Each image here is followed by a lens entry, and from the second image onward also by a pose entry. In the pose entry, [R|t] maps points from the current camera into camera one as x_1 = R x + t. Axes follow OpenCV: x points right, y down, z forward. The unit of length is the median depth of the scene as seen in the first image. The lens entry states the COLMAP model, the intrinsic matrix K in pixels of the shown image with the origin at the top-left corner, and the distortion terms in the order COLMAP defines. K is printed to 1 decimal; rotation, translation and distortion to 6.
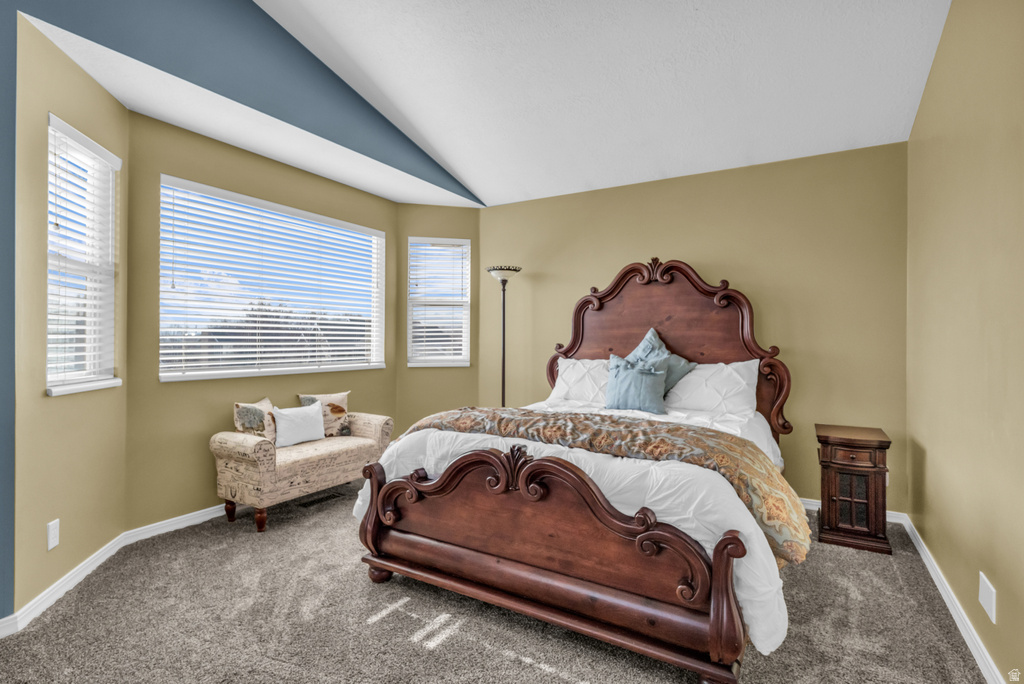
lens RADIAL K [[496.6, 0, 516.6], [0, 496.6, 342.0], [0, 0, 1]] dist [0.001021, -0.001847]
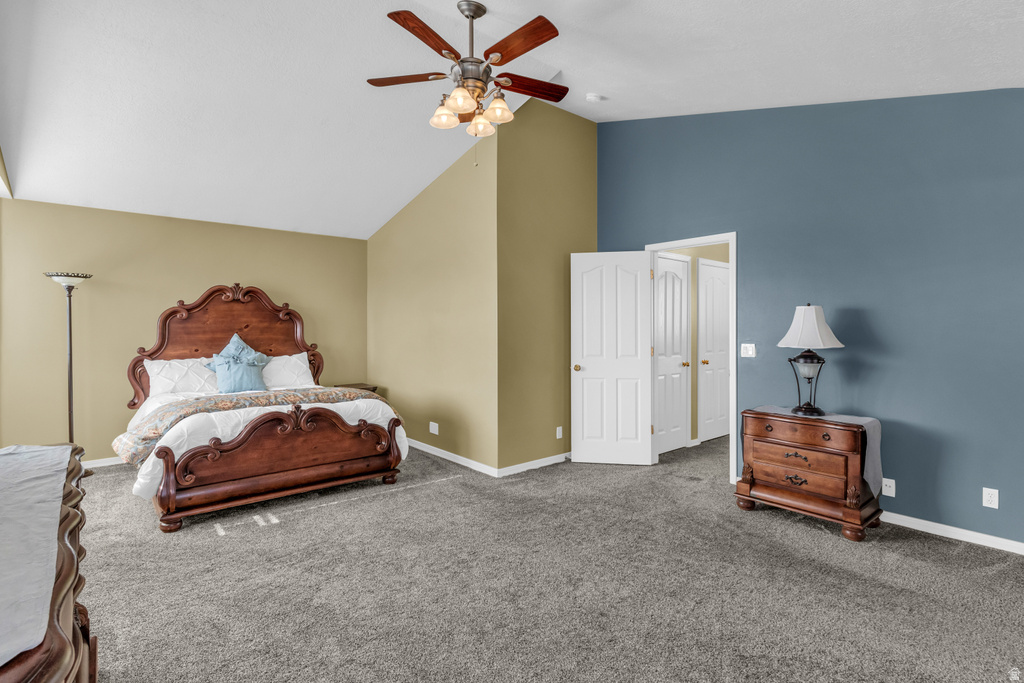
lens RADIAL K [[496.6, 0, 510.9], [0, 496.6, 339.4], [0, 0, 1]] dist [0.001021, -0.001847]
pose [[0.345310, -0.030675, 0.937987, -0.803715], [0.010050, 0.999529, 0.028988, -0.046071], [-0.938435, -0.000583, 0.345456, -0.214791]]
